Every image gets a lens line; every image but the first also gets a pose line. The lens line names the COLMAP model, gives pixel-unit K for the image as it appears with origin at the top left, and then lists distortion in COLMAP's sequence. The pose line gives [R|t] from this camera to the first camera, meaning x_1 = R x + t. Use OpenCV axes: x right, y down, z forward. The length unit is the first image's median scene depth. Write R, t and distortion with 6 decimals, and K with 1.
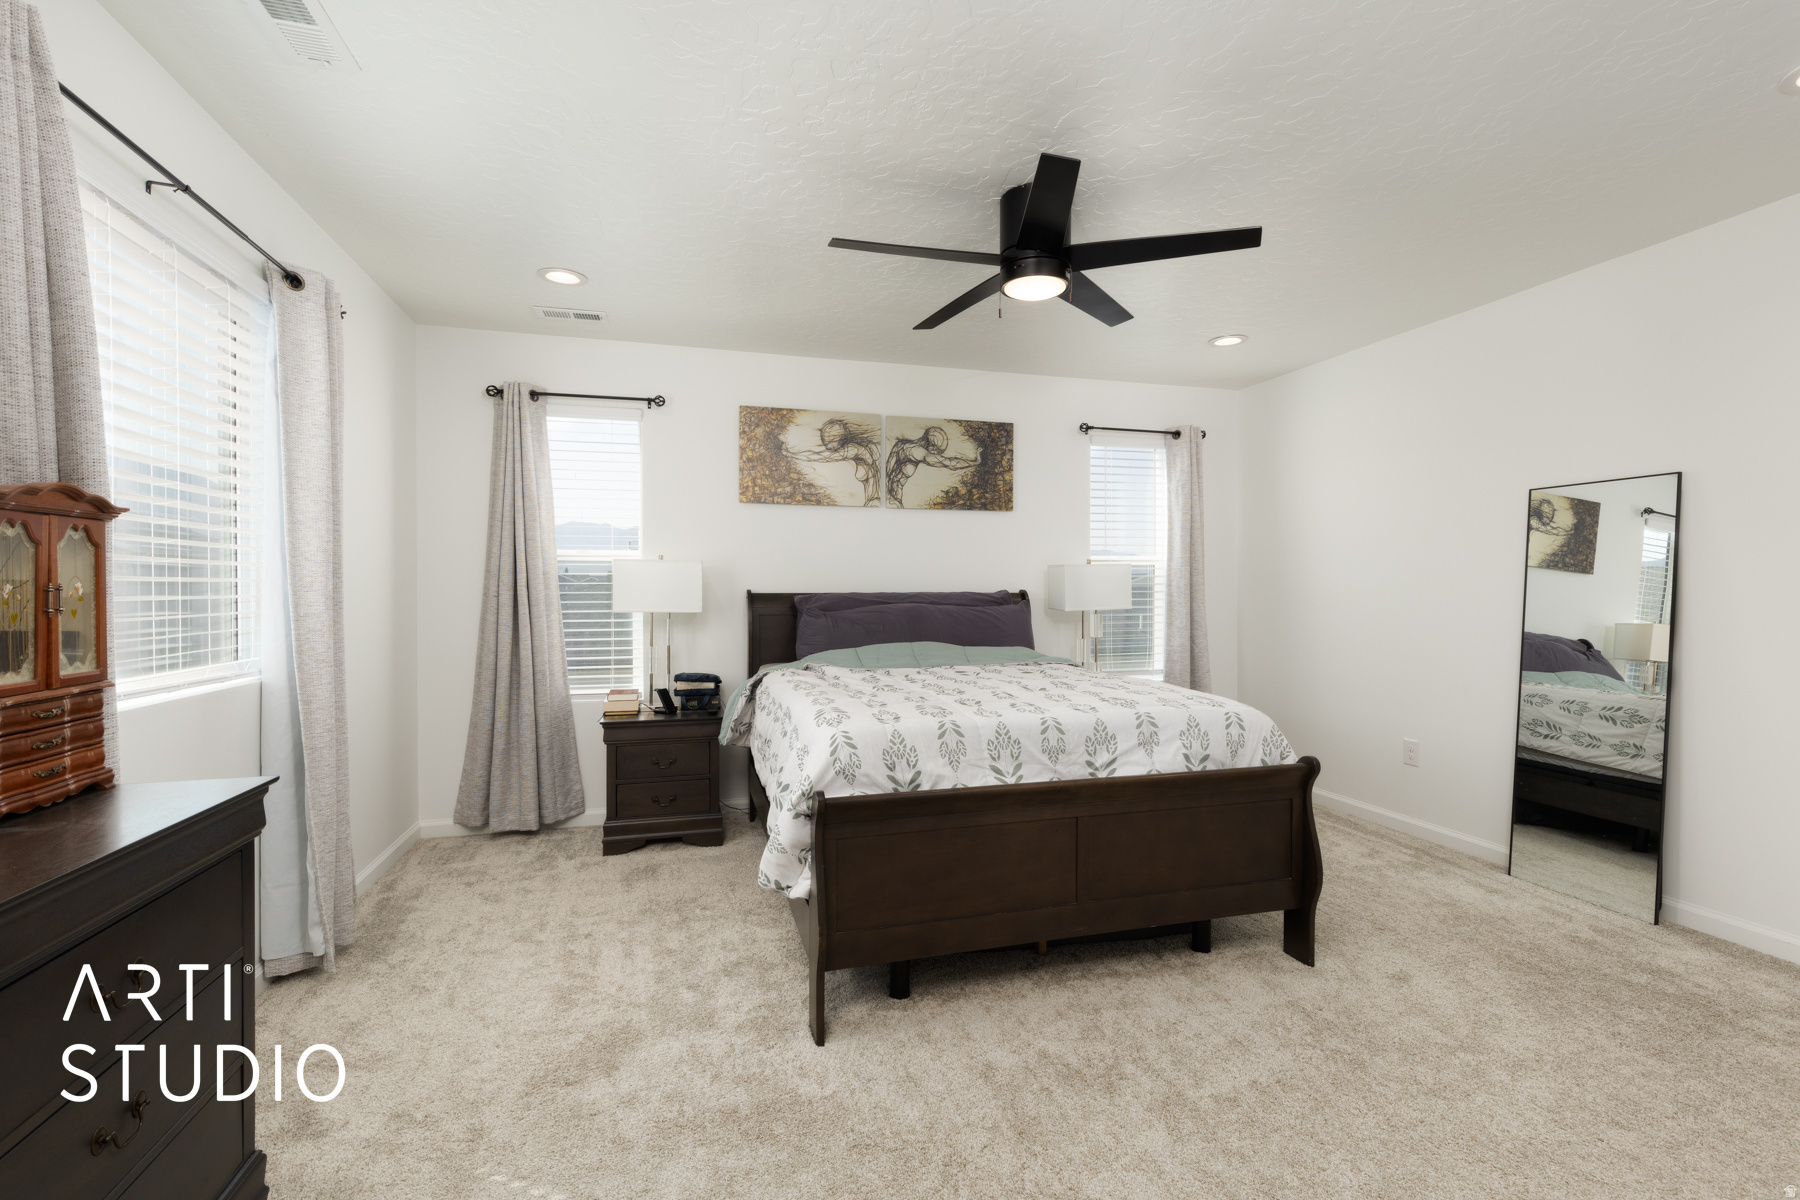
lens RADIAL K [[804.8, 0, 900.8], [0, 804.8, 606.1], [0, 0, 1]] dist [0.004234, 0.000027]
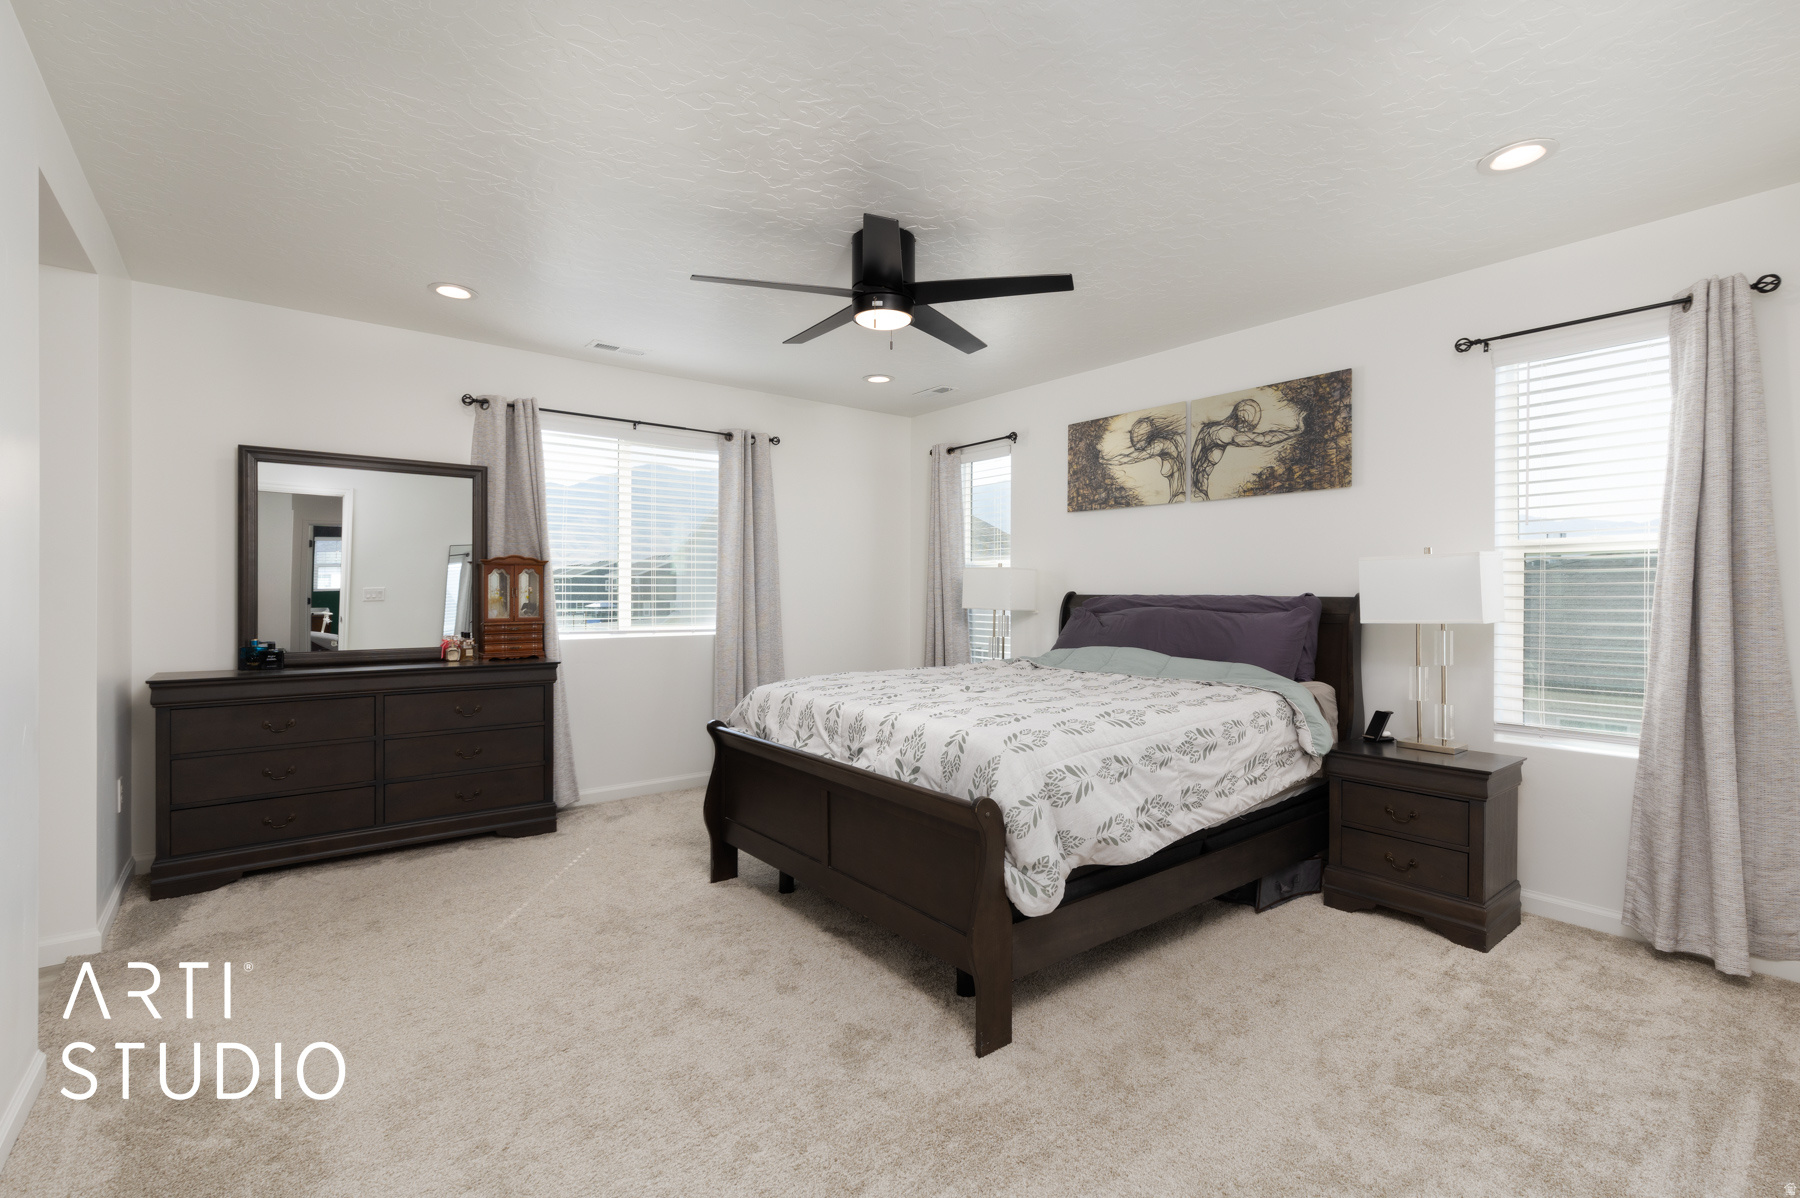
lens RADIAL K [[804.8, 0, 899.3], [0, 804.8, 590.7], [0, 0, 1]] dist [0.004234, 0.000027]
pose [[0.381088, 0.001224, -0.924538, 0.702876], [-0.023964, 0.999676, -0.008554, -0.006209], [0.924228, 0.025415, 0.380994, 0.353574]]
